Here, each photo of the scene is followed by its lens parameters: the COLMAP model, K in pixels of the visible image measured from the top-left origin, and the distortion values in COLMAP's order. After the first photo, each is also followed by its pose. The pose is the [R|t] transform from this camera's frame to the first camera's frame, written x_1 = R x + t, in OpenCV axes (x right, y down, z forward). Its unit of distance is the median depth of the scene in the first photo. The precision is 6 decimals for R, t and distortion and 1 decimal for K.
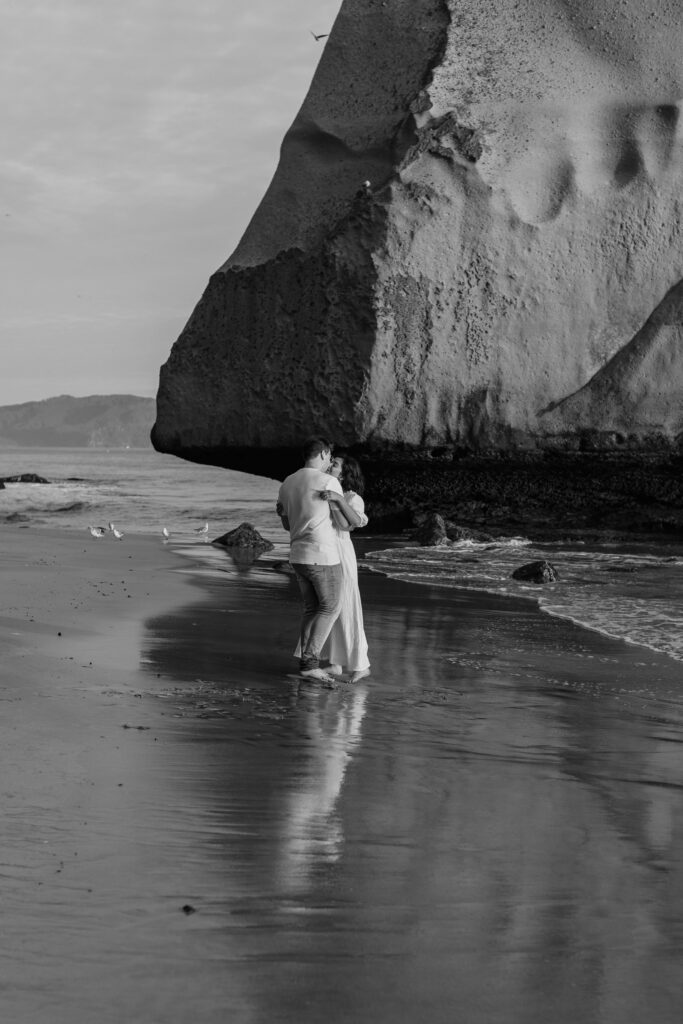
lens RADIAL K [[1602.4, 0, 339.3], [0, 1602.4, 562.9], [0, 0, 1]] dist [0.030192, 0.058696]
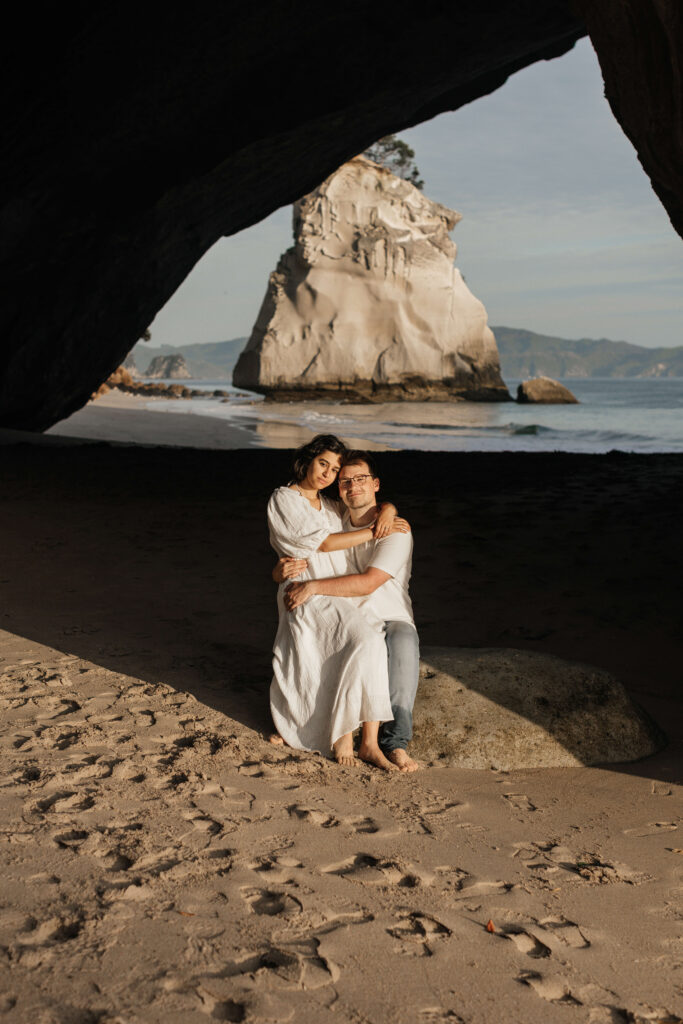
lens RADIAL K [[1602.4, 0, 339.3], [0, 1602.4, 562.9], [0, 0, 1]] dist [0.030192, 0.058696]
pose [[0.972278, 0.019351, -0.233028, 1.615473], [-0.009342, 0.998989, 0.043979, 0.298237], [0.233643, -0.040583, 0.971475, -4.444977]]
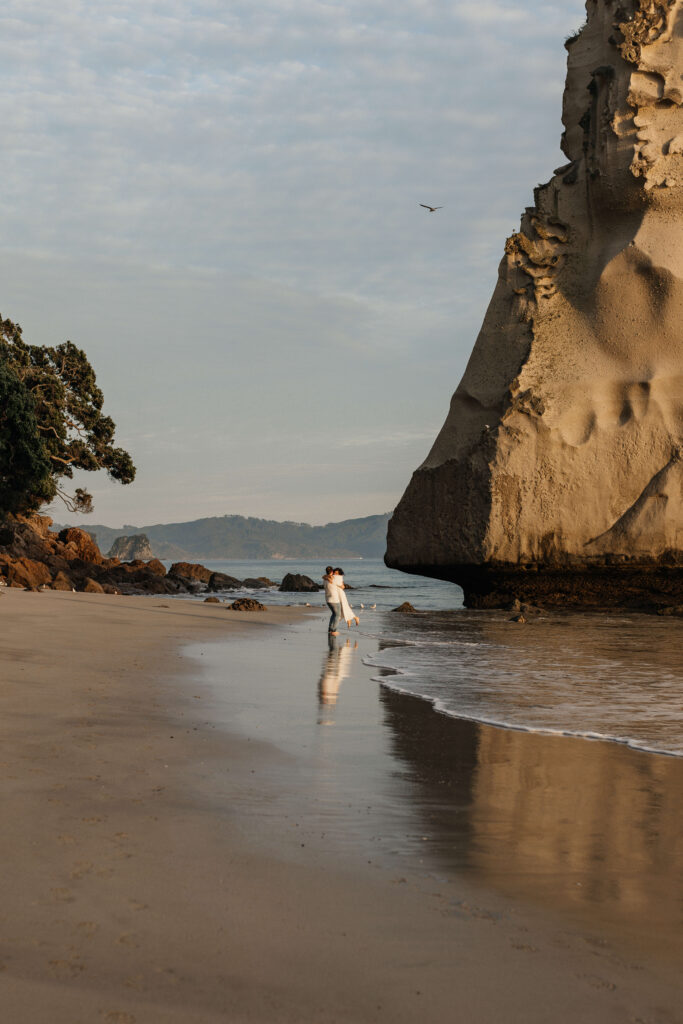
lens RADIAL K [[1602.4, 0, 339.3], [0, 1602.4, 562.9], [0, 0, 1]] dist [0.030192, 0.058696]
pose [[0.977599, -0.011361, -0.210170, 0.242016], [-0.003050, 0.997672, -0.068120, 0.055147], [0.210455, 0.067235, 0.975289, -0.876824]]
